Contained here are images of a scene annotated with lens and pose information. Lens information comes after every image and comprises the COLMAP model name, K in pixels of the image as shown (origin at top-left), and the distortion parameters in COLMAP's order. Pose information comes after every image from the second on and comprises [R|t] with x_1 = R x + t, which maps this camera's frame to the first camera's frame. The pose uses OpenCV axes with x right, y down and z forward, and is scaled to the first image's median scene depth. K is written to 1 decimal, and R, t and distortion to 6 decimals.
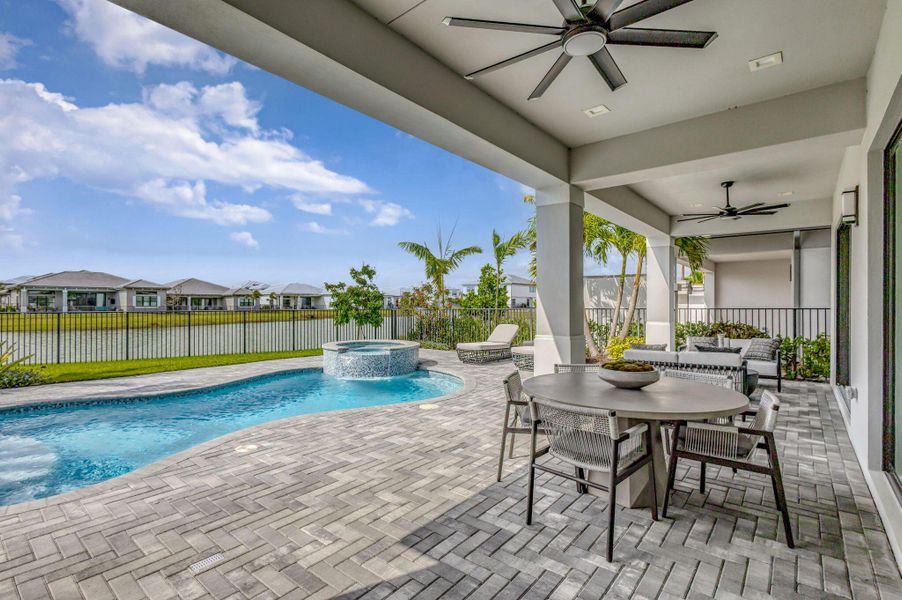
lens RADIAL K [[422.5, 0, 439.7], [0, 422.5, 302.8], [0, 0, 1]] dist [0.011511, -0.000909]
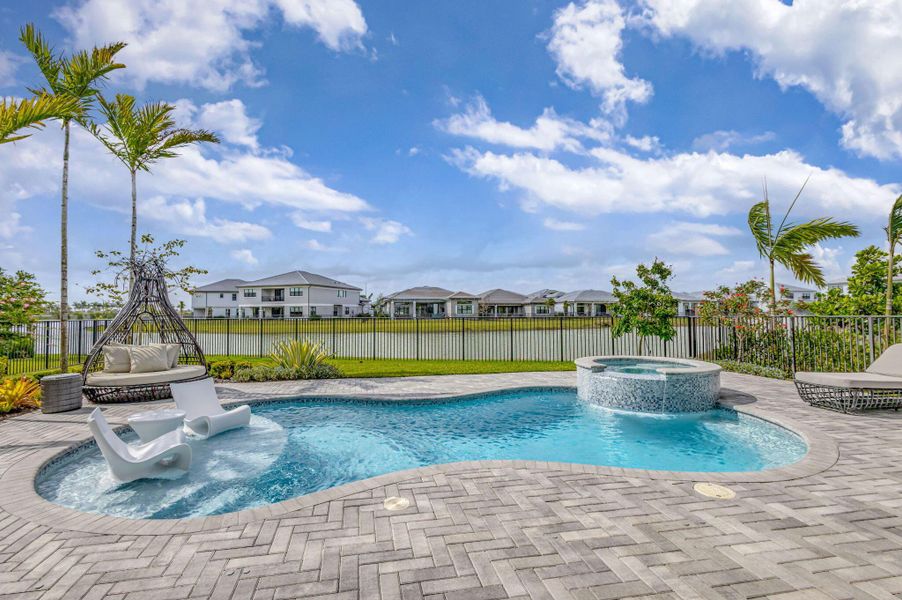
lens RADIAL K [[422.5, 0, 439.7], [0, 422.5, 302.8], [0, 0, 1]] dist [0.011511, -0.000909]
pose [[0.778857, -0.017698, -0.626952, 0.027401], [0.006787, 0.999781, -0.019791, 0.005039], [0.627165, 0.011160, 0.778807, 0.195897]]
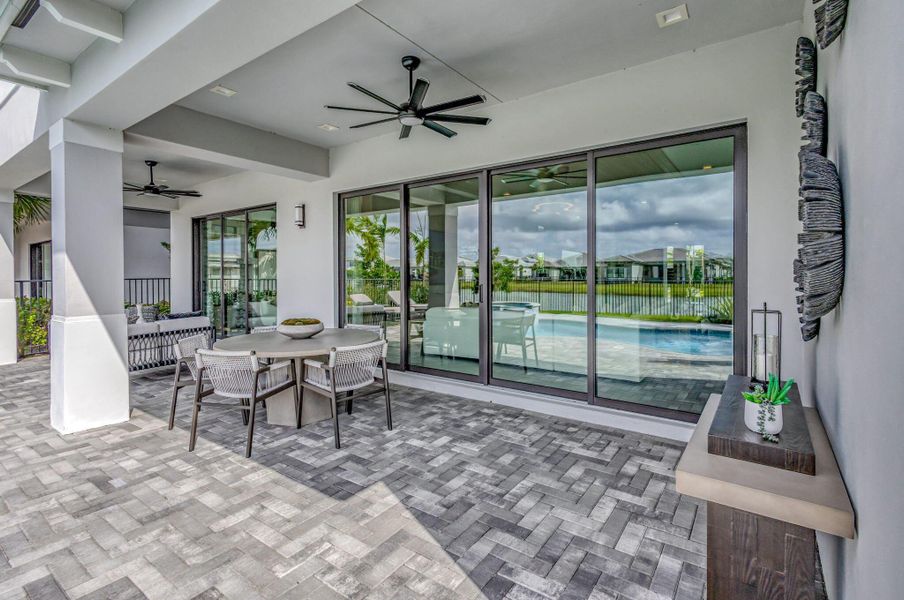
lens RADIAL K [[438.4, 0, 451.3], [0, 438.4, 274.3], [0, 0, 1]] dist [0.001810, 0.000029]
pose [[-0.074155, -0.002428, 0.997244, -0.303475], [0.001847, 0.999995, 0.002572, 0.000086], [-0.997245, 0.002033, -0.074151, 0.205917]]
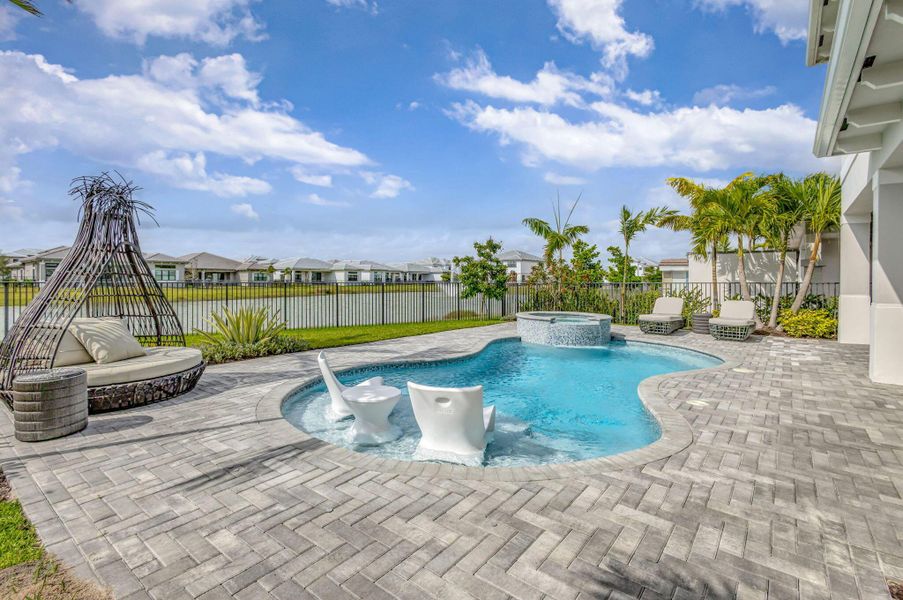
lens RADIAL K [[423.6, 0, 434.6], [0, 423.6, 290.0], [0, 0, 1]] dist [0.013651, -0.000222]
pose [[0.999945, 0.005156, 0.009164, -0.475457], [-0.005394, 0.999644, 0.026126, 0.010308], [-0.009026, -0.026174, 0.999617, -0.037990]]
